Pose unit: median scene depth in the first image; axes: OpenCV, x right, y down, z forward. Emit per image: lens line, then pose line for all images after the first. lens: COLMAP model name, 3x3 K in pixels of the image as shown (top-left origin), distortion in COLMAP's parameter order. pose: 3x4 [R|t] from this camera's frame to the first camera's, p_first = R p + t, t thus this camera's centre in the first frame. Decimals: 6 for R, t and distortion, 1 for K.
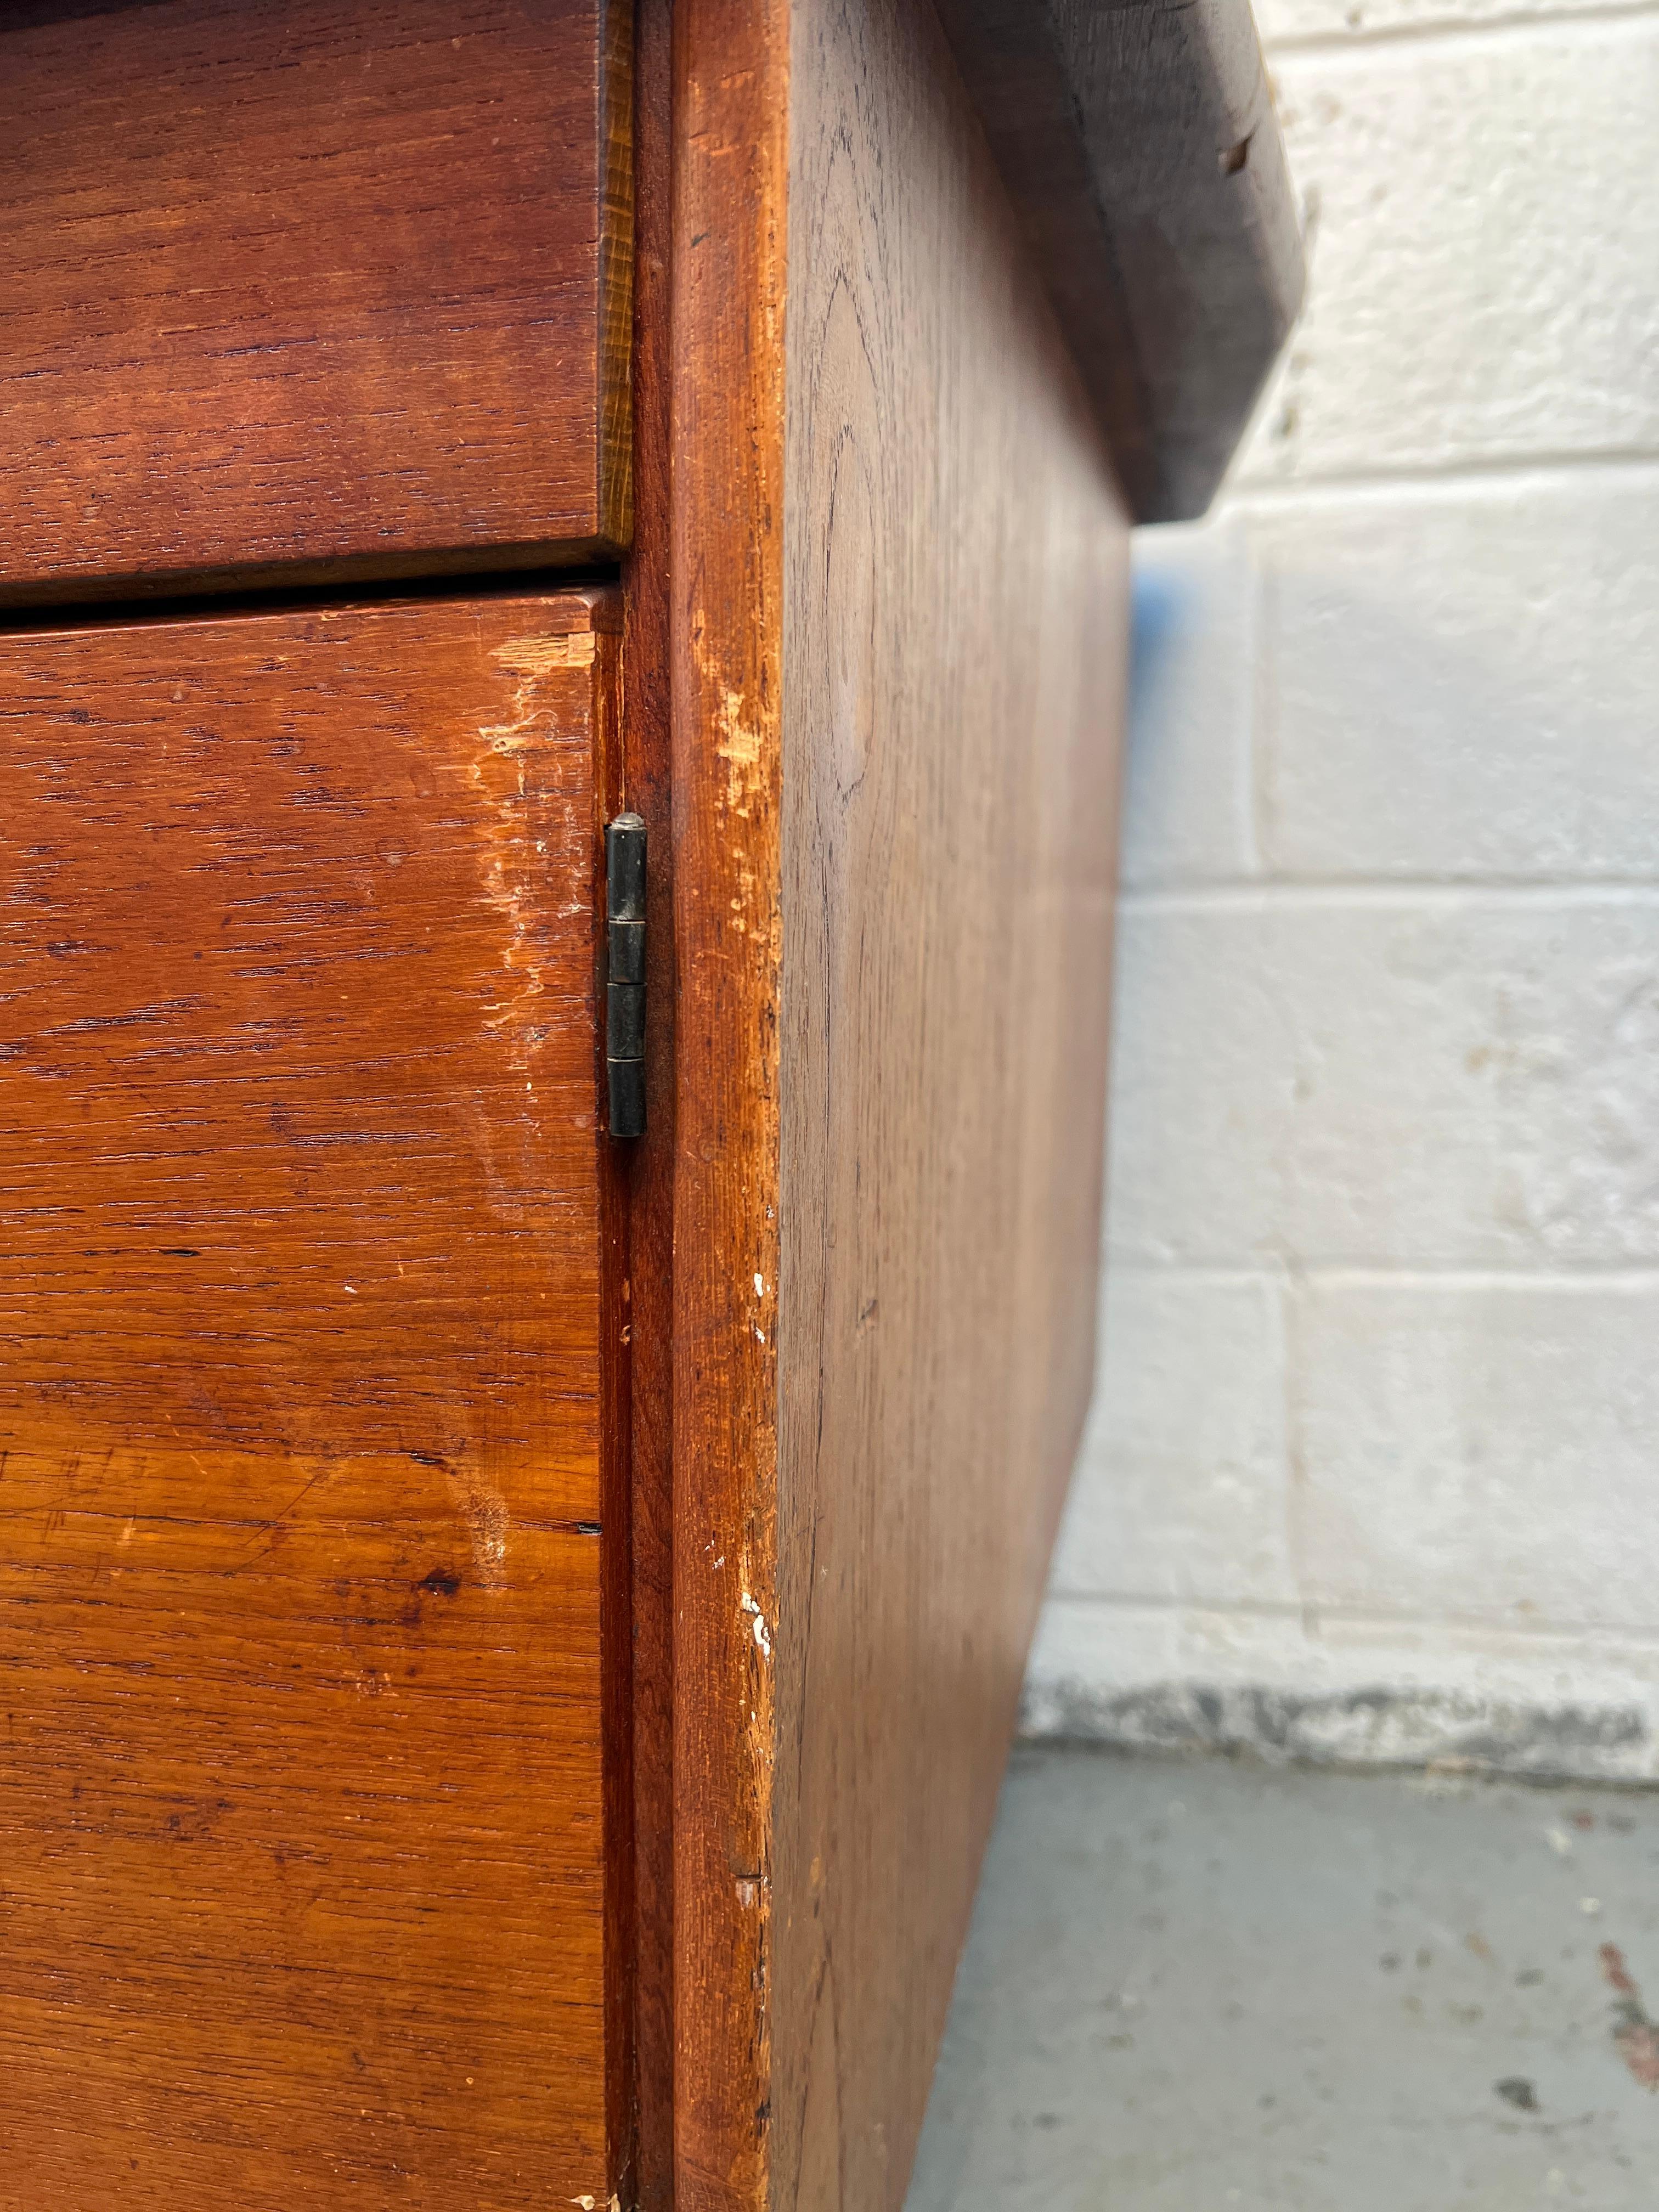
lens RADIAL K [[1726.5, 0, 838.4], [0, 1726.5, 1109.7], [0, 0, 1]] dist [0.025591, -0.046551]
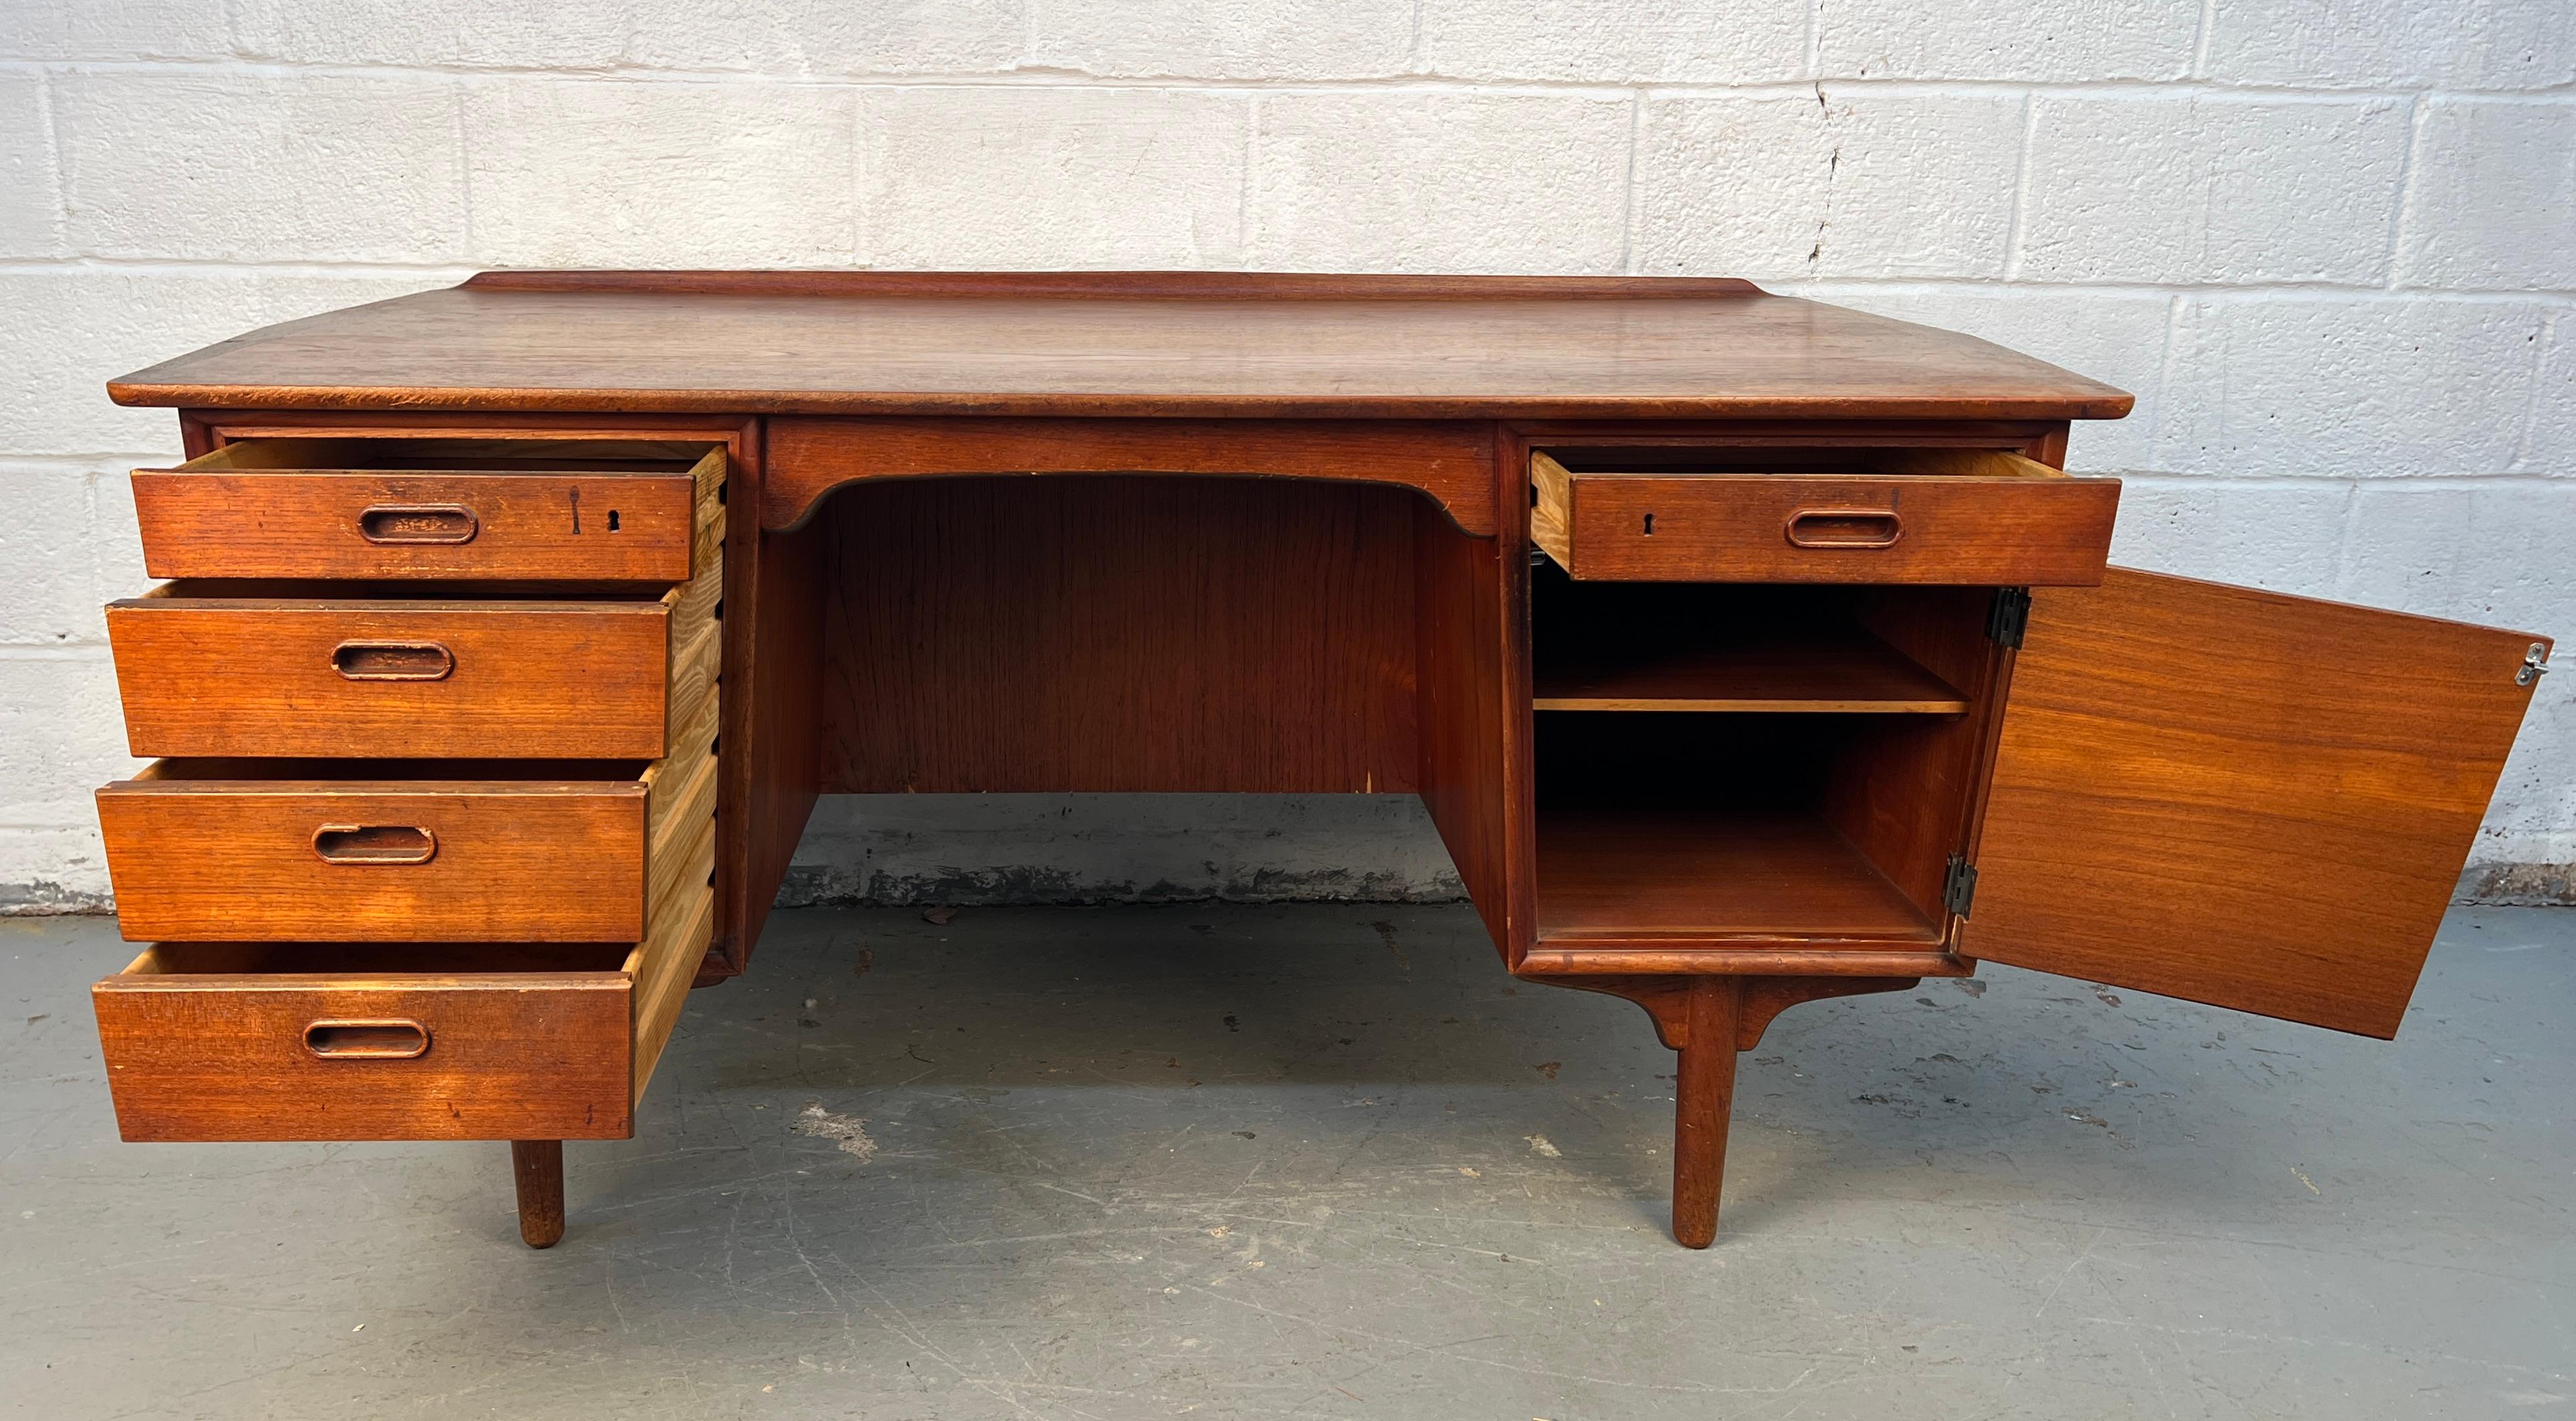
lens RADIAL K [[2051.2, 0, 1120.9], [0, 2051.2, 598.3], [0, 0, 1]] dist [0.058717, -0.067236]
pose [[0.969396, -0.011315, 0.245240, -4.100210], [-0.005591, 0.997661, 0.068131, -0.514749], [-0.245437, -0.067417, 0.967065, -4.313677]]
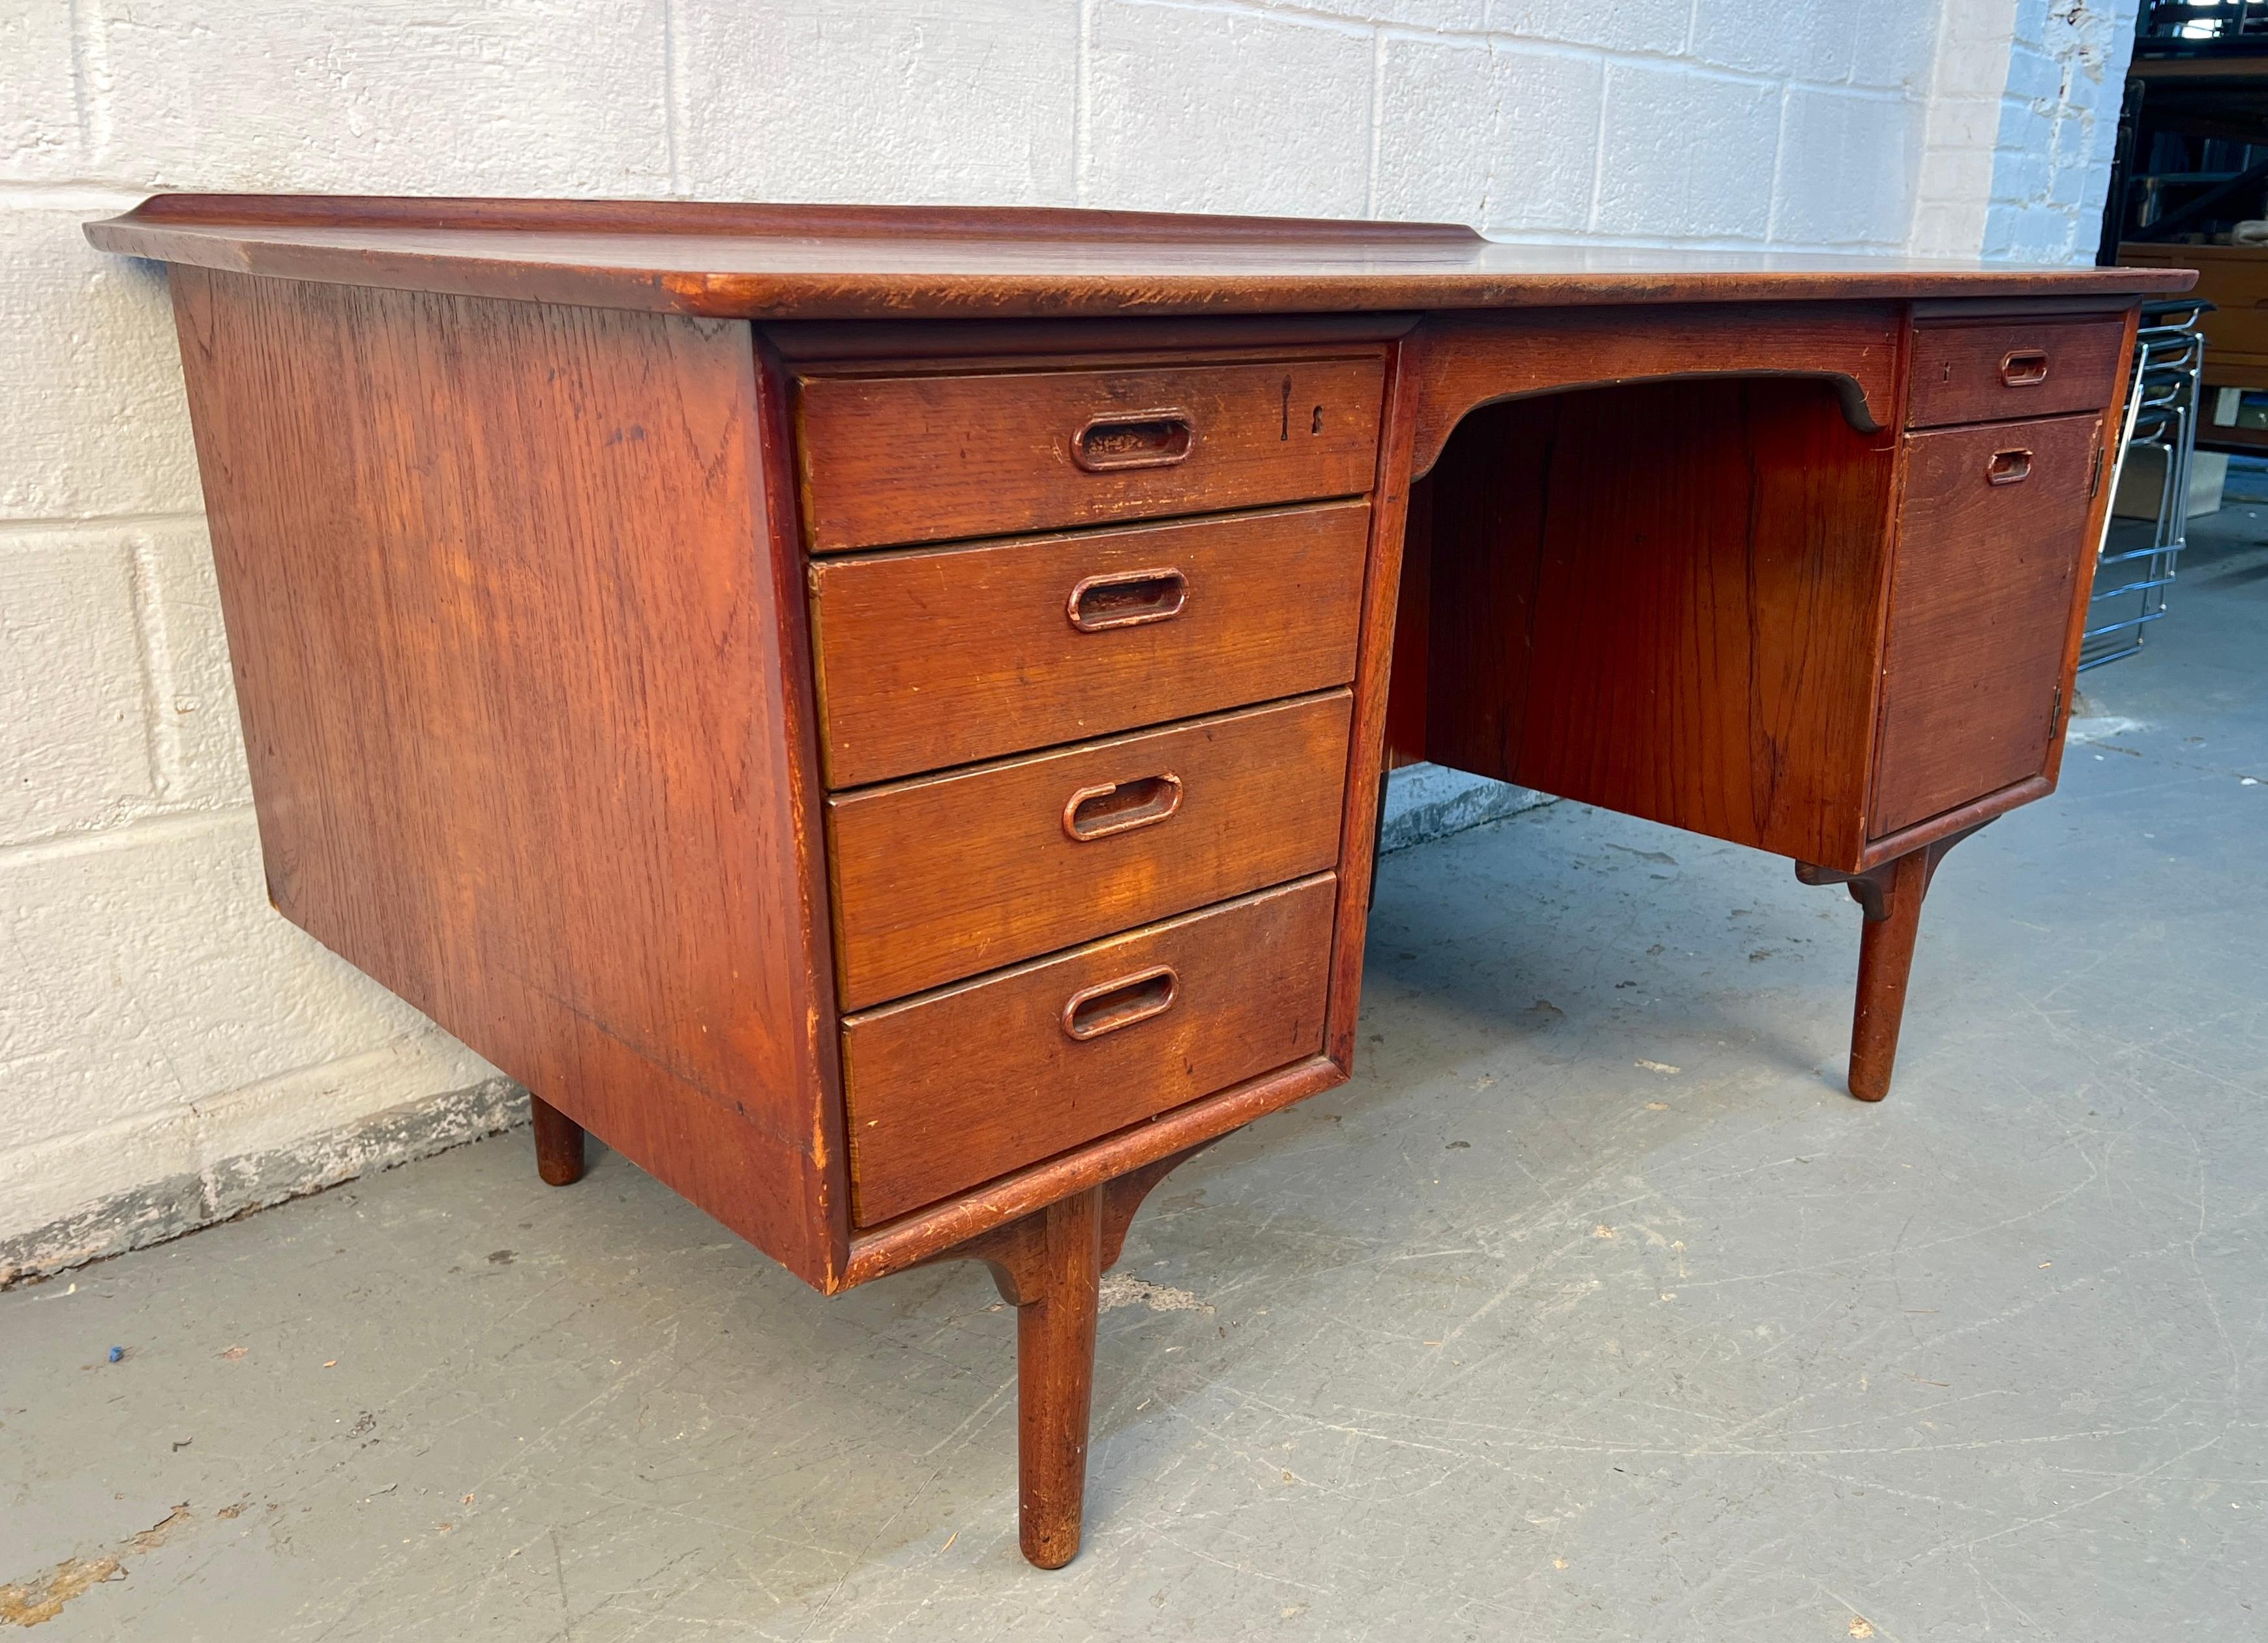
lens RADIAL K [[2004.6, 0, 1179.0], [0, 2004.6, 758.4], [0, 0, 1]] dist [0.031669, -0.018893]
pose [[0.541626, -0.168898, 0.823477, -7.570352], [0.089714, 0.985627, 0.143148, -0.365943], [-0.835818, -0.003656, 0.548994, -0.251672]]
